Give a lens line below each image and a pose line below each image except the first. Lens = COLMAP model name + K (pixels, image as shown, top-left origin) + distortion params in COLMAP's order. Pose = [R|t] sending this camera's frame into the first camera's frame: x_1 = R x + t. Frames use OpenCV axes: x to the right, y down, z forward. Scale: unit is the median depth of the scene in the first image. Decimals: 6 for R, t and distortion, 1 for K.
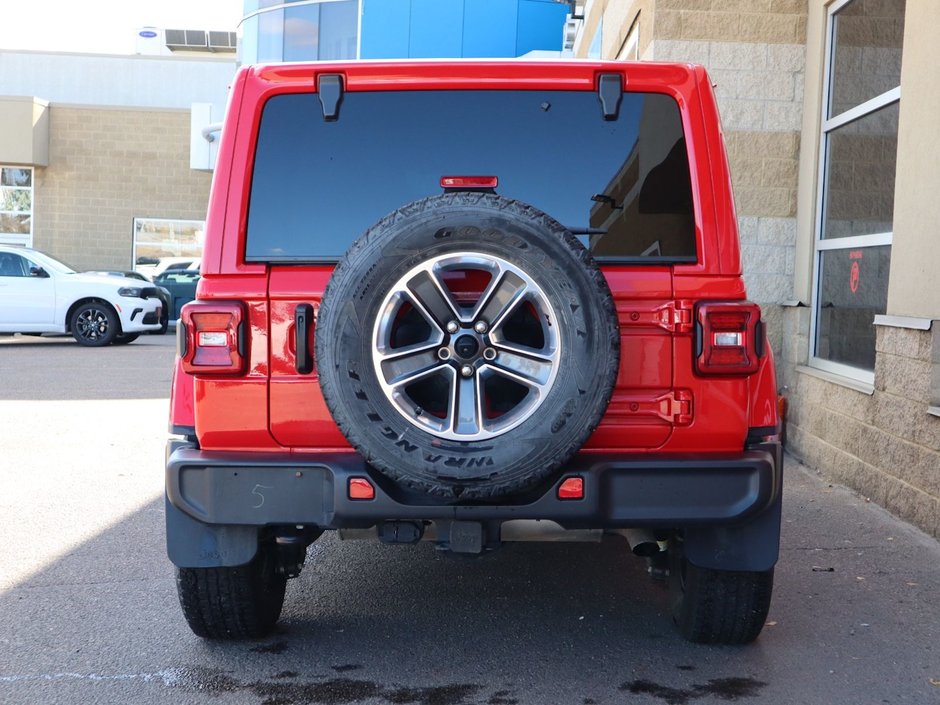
lens RADIAL K [[1423.9, 0, 470.0], [0, 1423.9, 352.5], [0, 0, 1]] dist [0.026191, 0.050320]
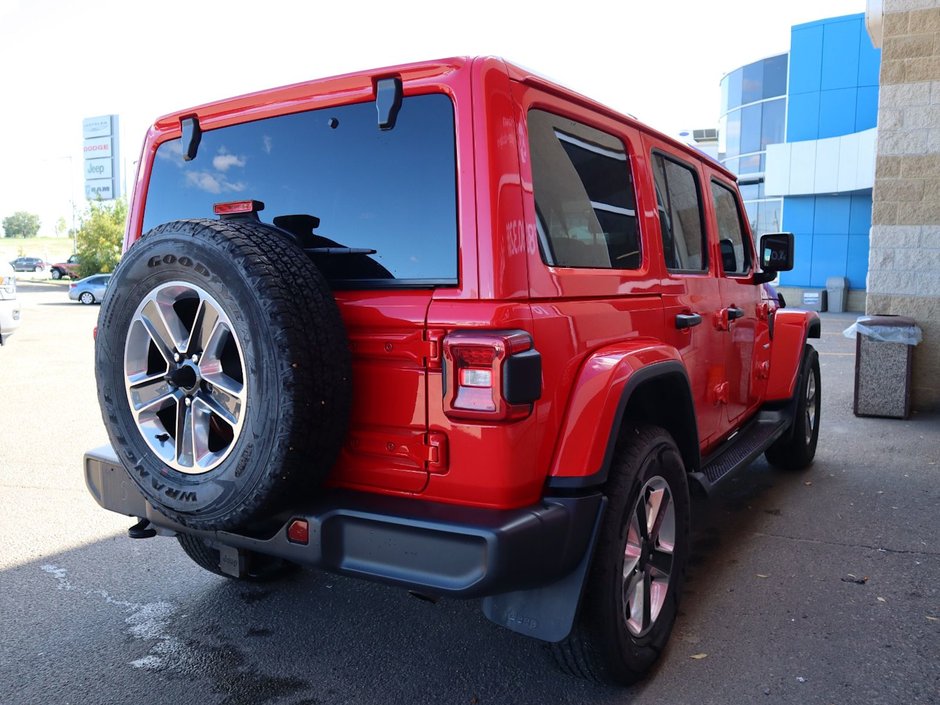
lens RADIAL K [[774.2, 0, 470.0], [0, 774.2, 352.5], [0, 0, 1]] dist [-0.109074, 0.088498]
pose [[0.861055, 0.036580, -0.507195, 0.433709], [-0.009711, 0.998410, 0.055522, -0.052522], [0.508420, -0.042883, 0.860041, 0.652344]]
